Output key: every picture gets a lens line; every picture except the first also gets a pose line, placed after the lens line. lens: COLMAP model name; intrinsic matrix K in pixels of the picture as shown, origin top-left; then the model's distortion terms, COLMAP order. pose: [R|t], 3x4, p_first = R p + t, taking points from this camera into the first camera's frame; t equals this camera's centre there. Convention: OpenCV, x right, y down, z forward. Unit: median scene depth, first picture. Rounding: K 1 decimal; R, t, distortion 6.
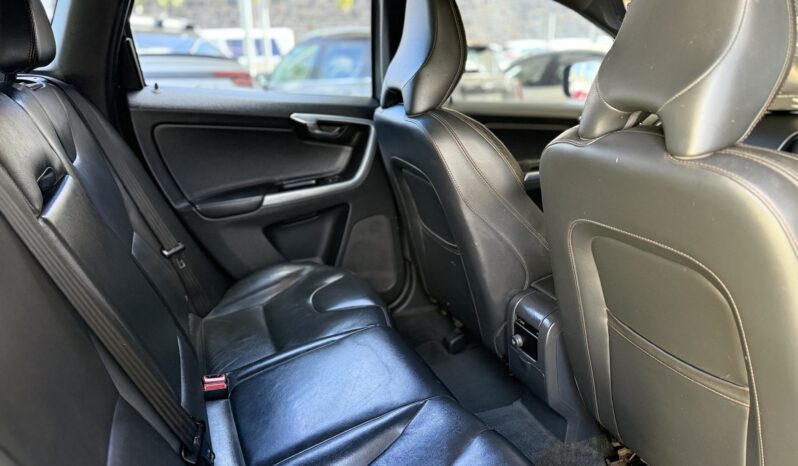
lens RADIAL K [[602.0, 0, 399.0], [0, 602.0, 233.0], [0, 0, 1]] dist [0.014926, -0.001954]
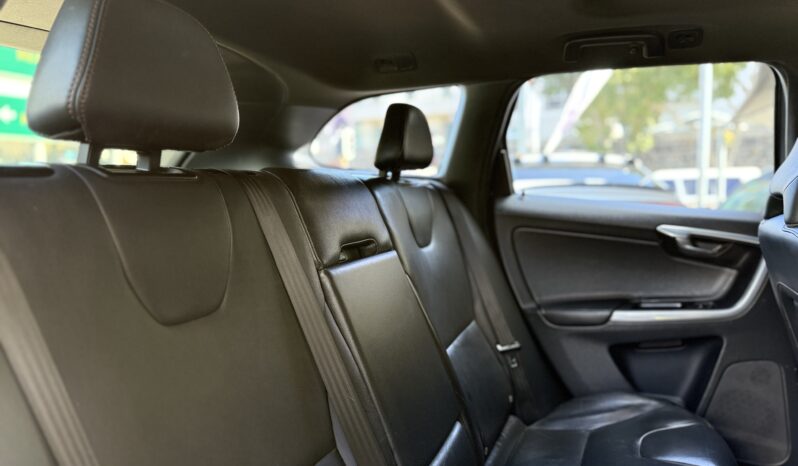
lens RADIAL K [[558.4, 0, 399.0], [0, 558.4, 233.0], [0, 0, 1]] dist [0.107750, -0.155450]
pose [[0.726504, 0.057477, -0.684754, 0.119158], [-0.209550, 0.967562, -0.141111, 0.013517], [0.654431, 0.246008, 0.714982, 0.143091]]
